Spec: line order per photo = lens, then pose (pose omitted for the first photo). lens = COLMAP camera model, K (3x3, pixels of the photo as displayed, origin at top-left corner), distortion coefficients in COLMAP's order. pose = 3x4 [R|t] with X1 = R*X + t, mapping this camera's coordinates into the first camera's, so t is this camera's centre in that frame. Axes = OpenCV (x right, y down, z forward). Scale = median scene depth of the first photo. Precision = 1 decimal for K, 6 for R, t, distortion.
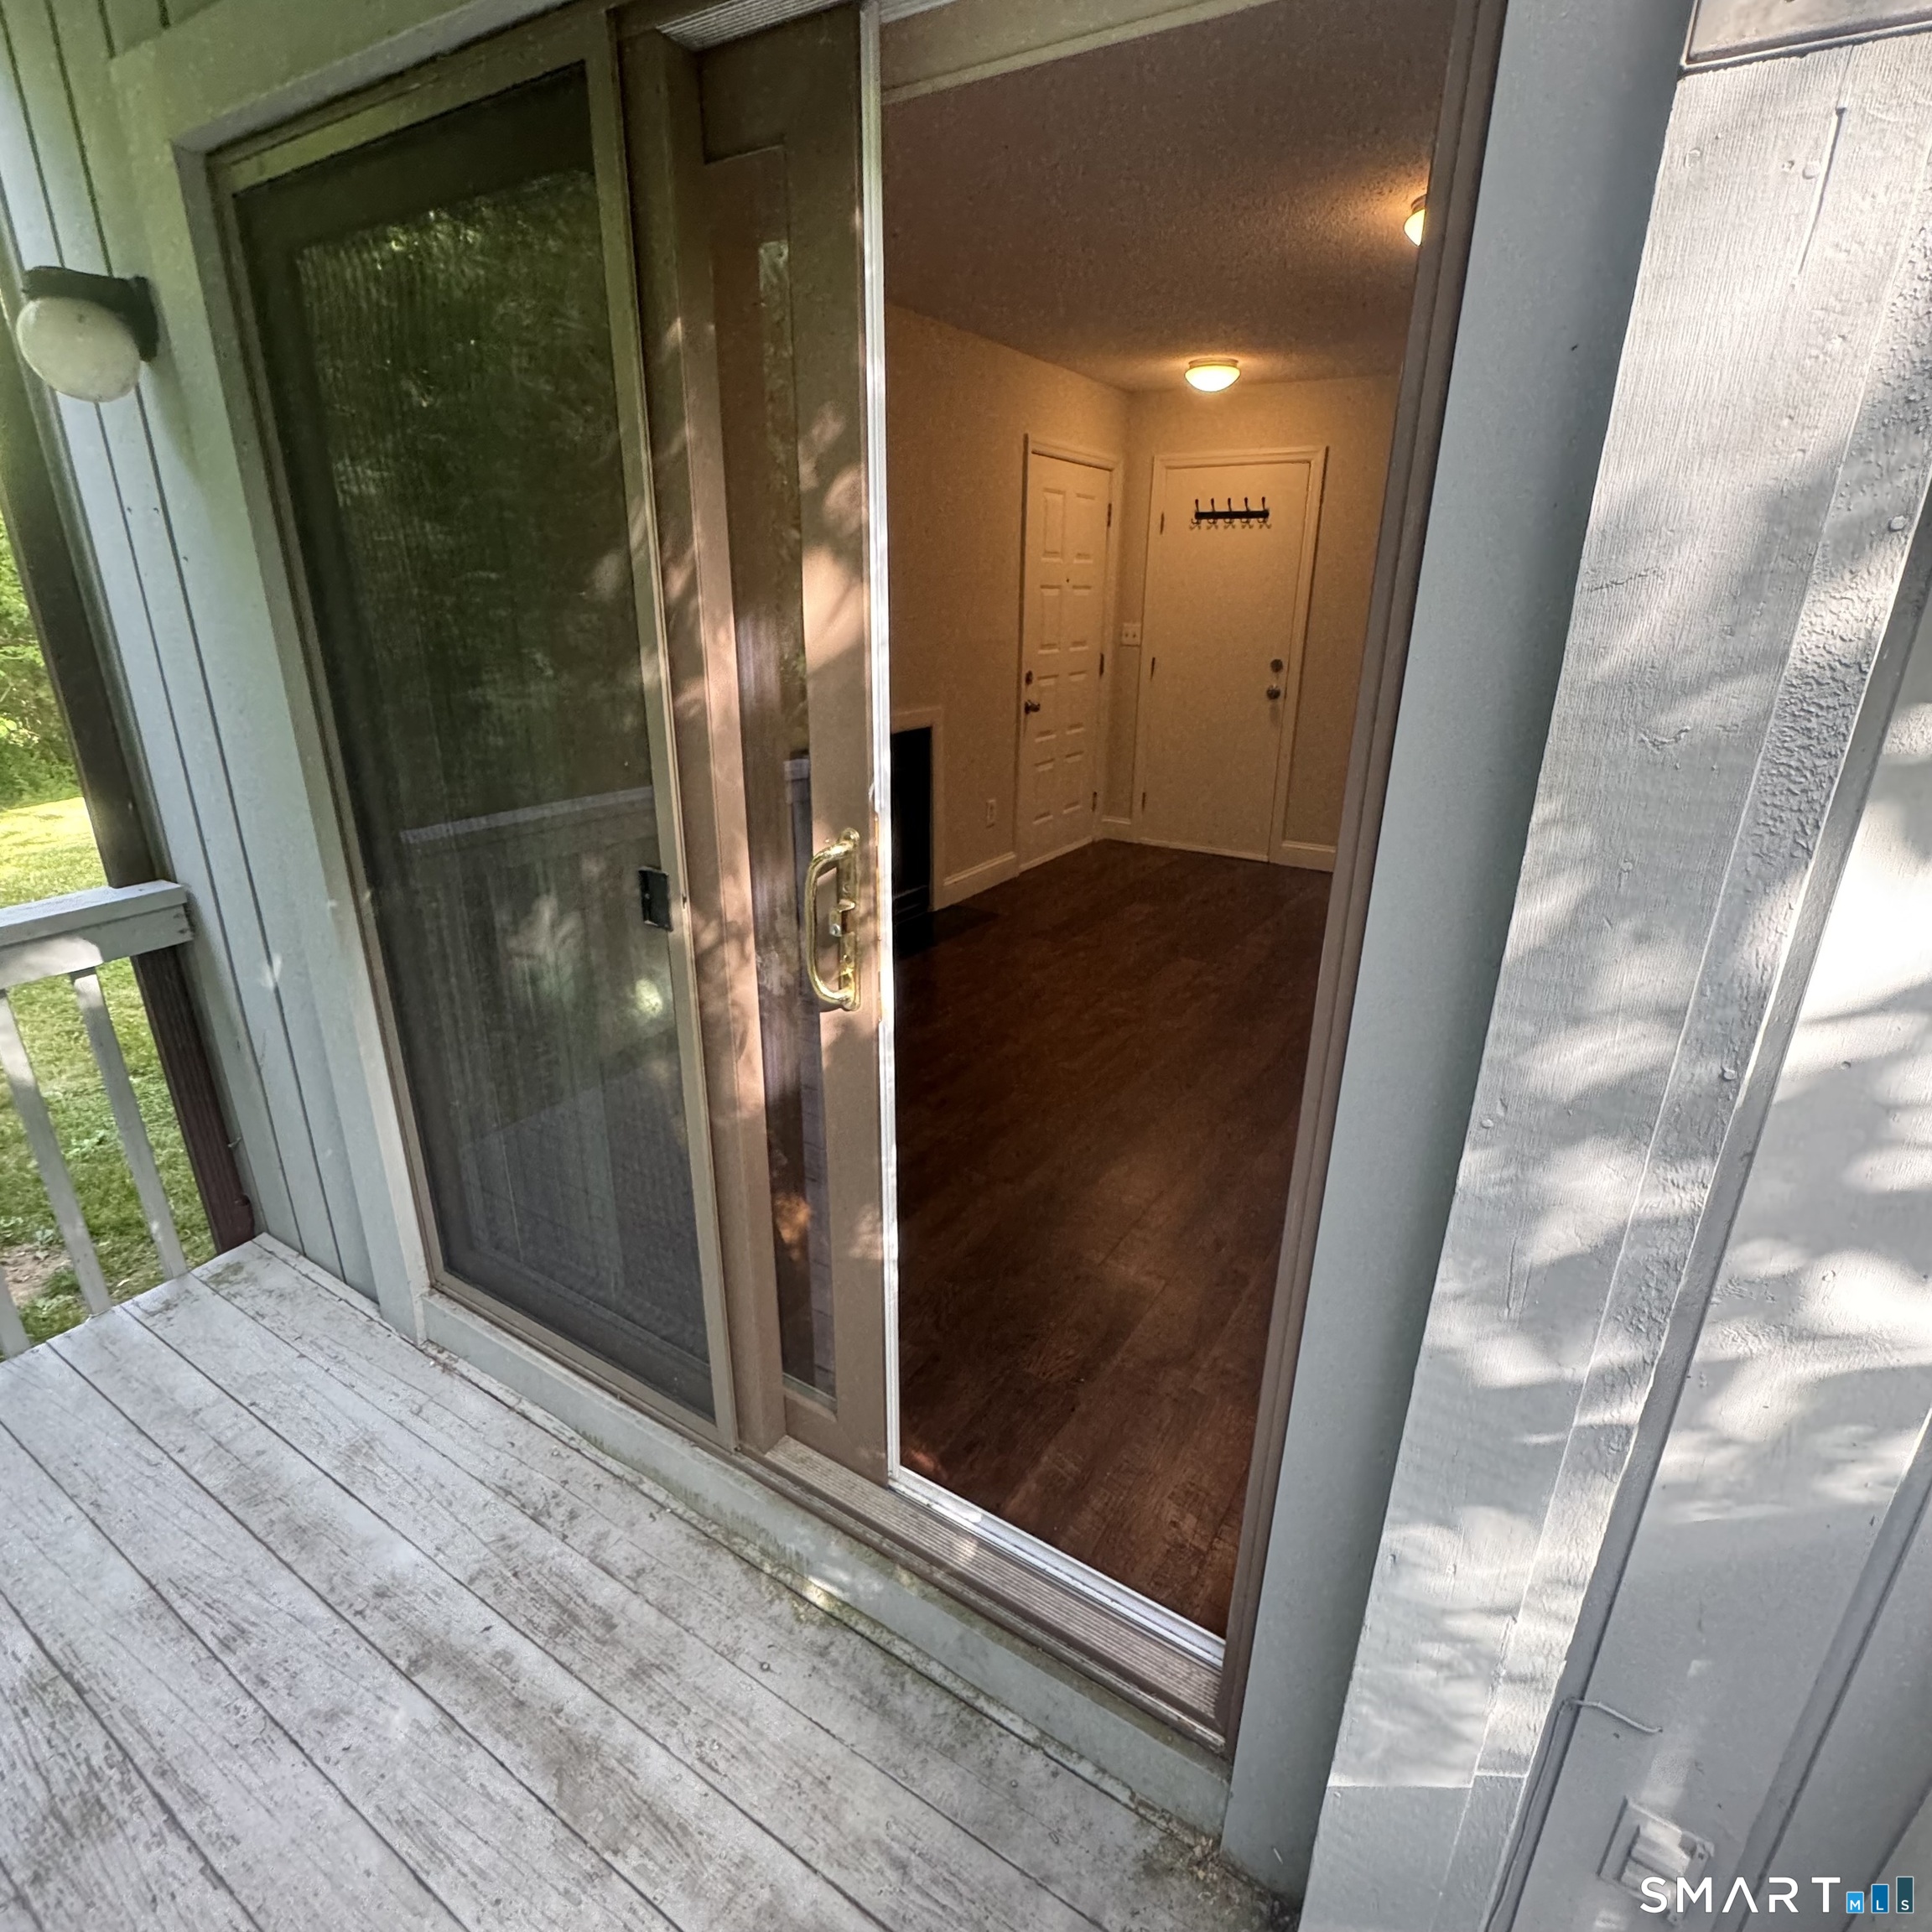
lens RADIAL K [[1034.1, 0, 970.0], [0, 1034.1, 967.6], [0, 0, 1]] dist [-0.003346, 0.000101]
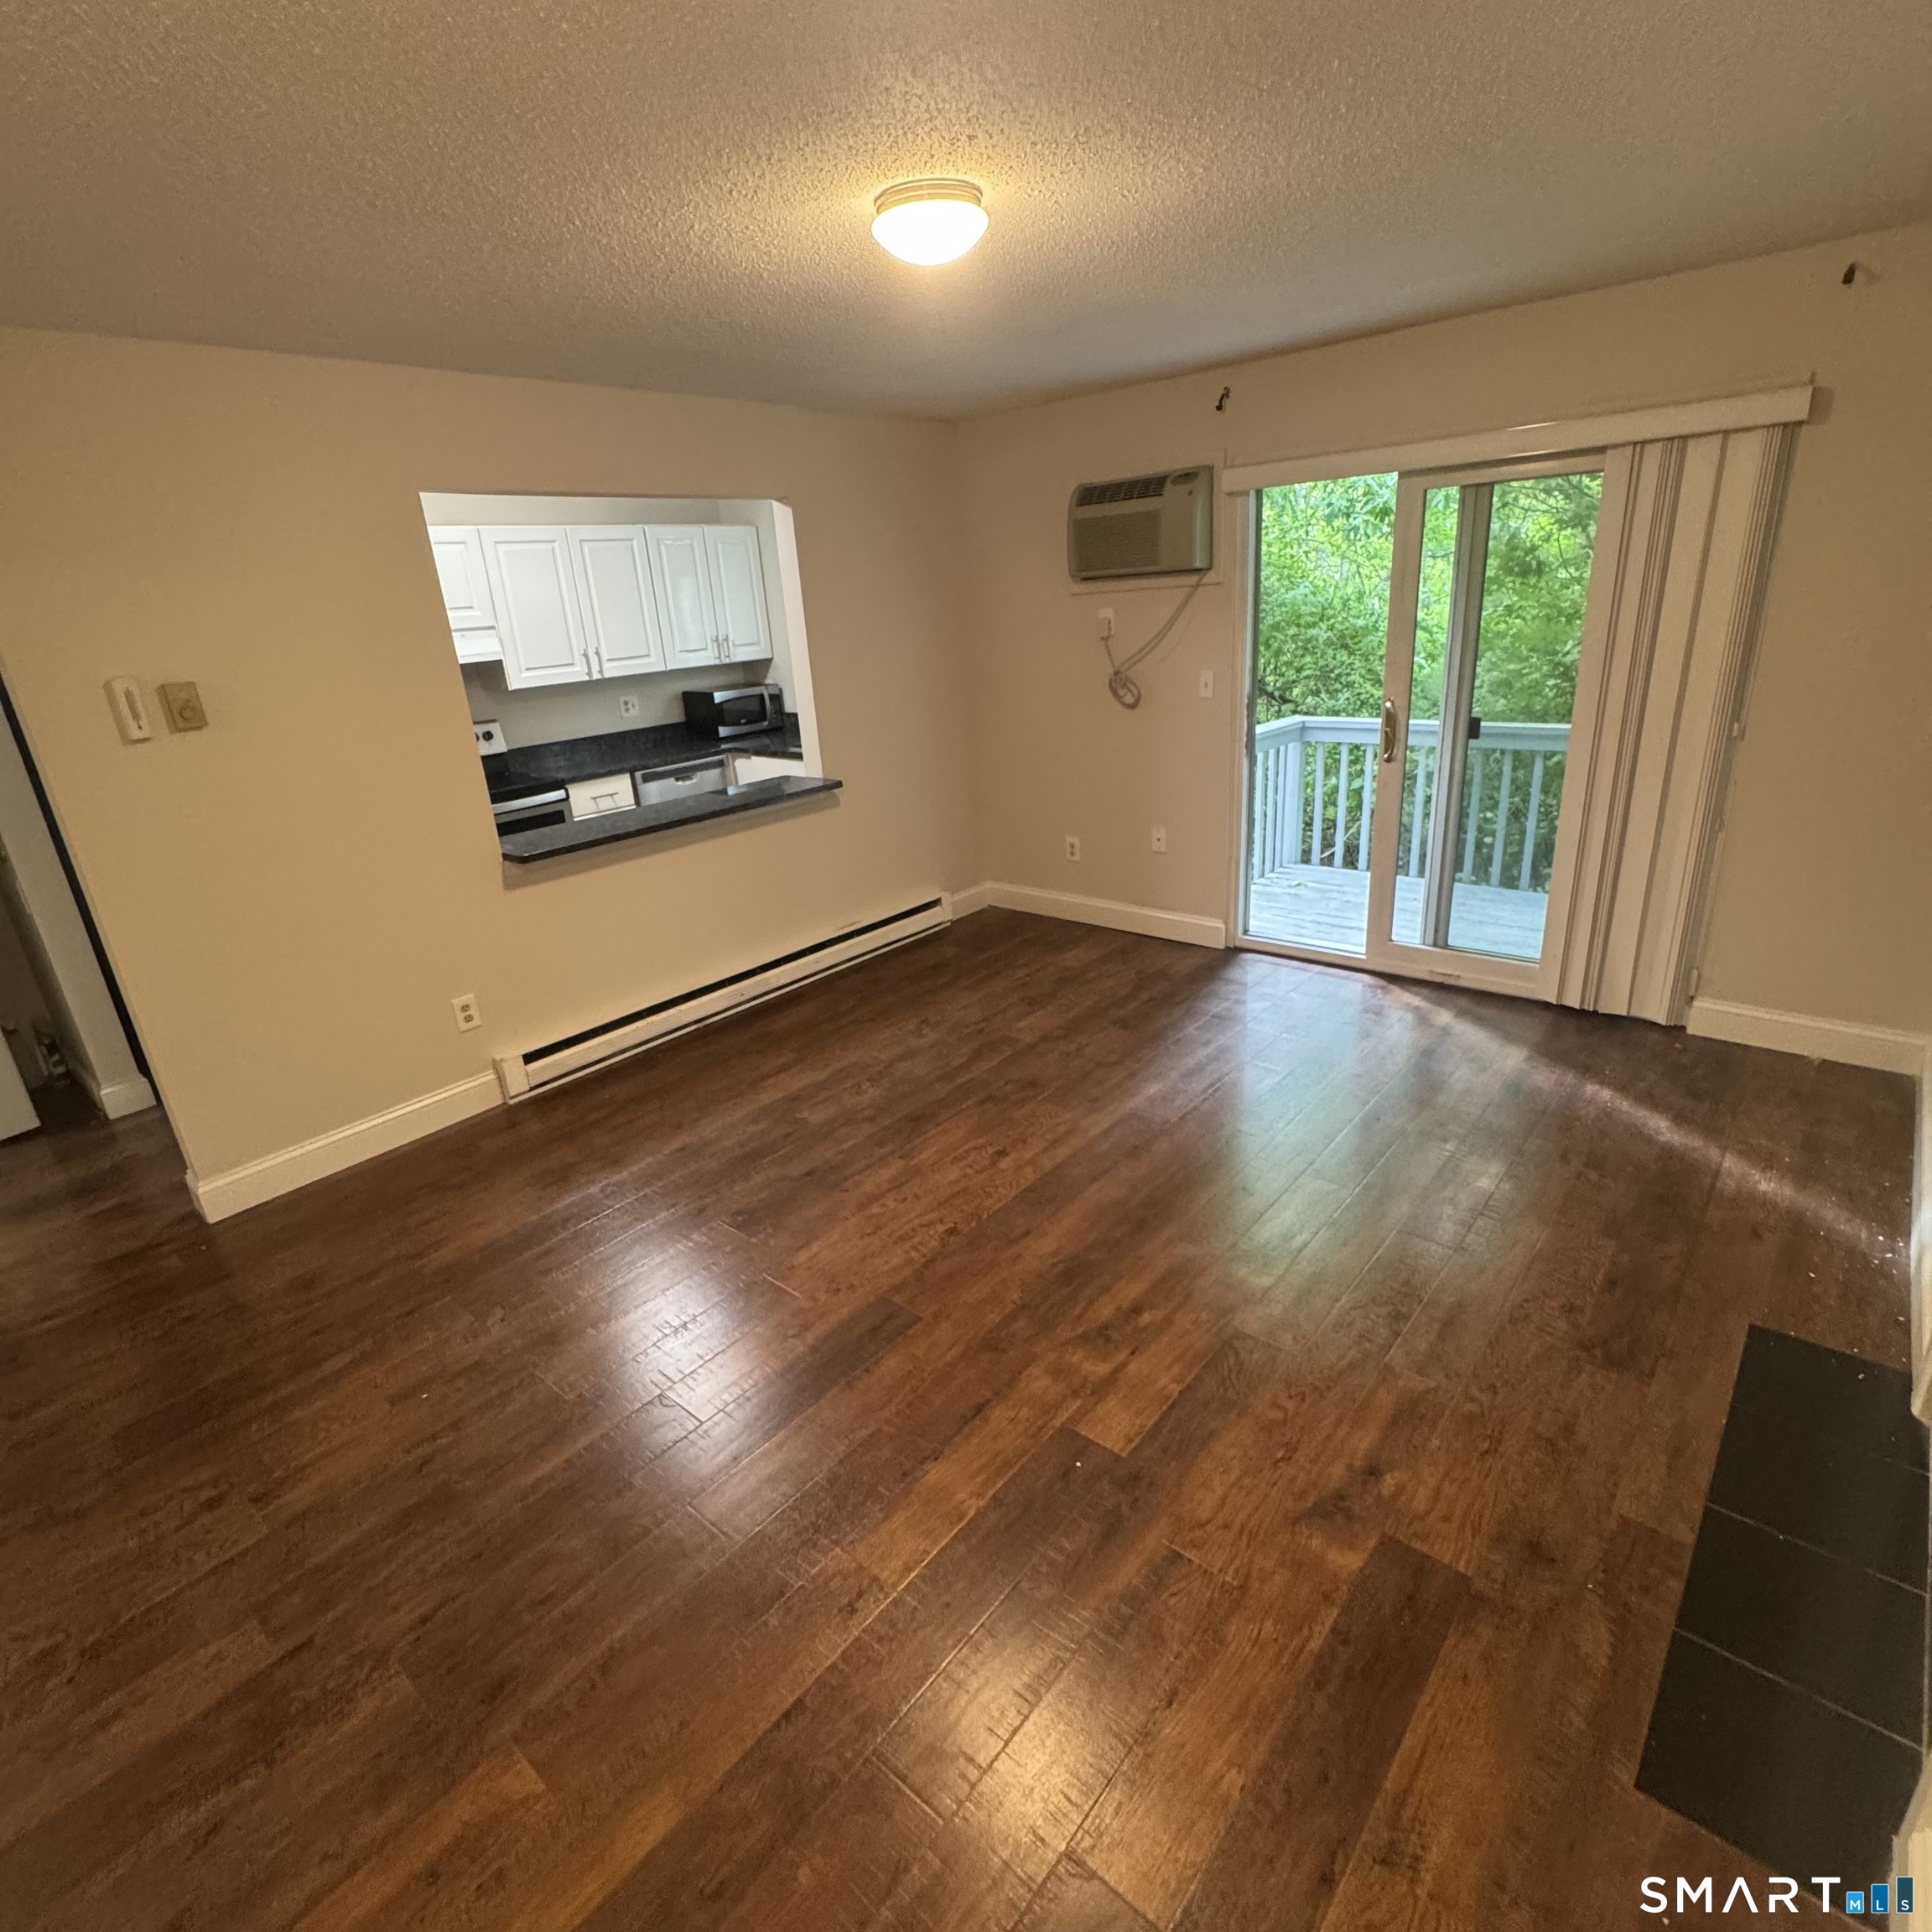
lens RADIAL K [[1034.1, 0, 970.0], [0, 1034.1, 967.6], [0, 0, 1]] dist [-0.003346, 0.000101]
pose [[-0.986744, -0.004194, 0.162230, 0.197008], [0.103339, 0.754551, 0.648054, -0.507454], [-0.125128, 0.656228, -0.744115, 1.223489]]
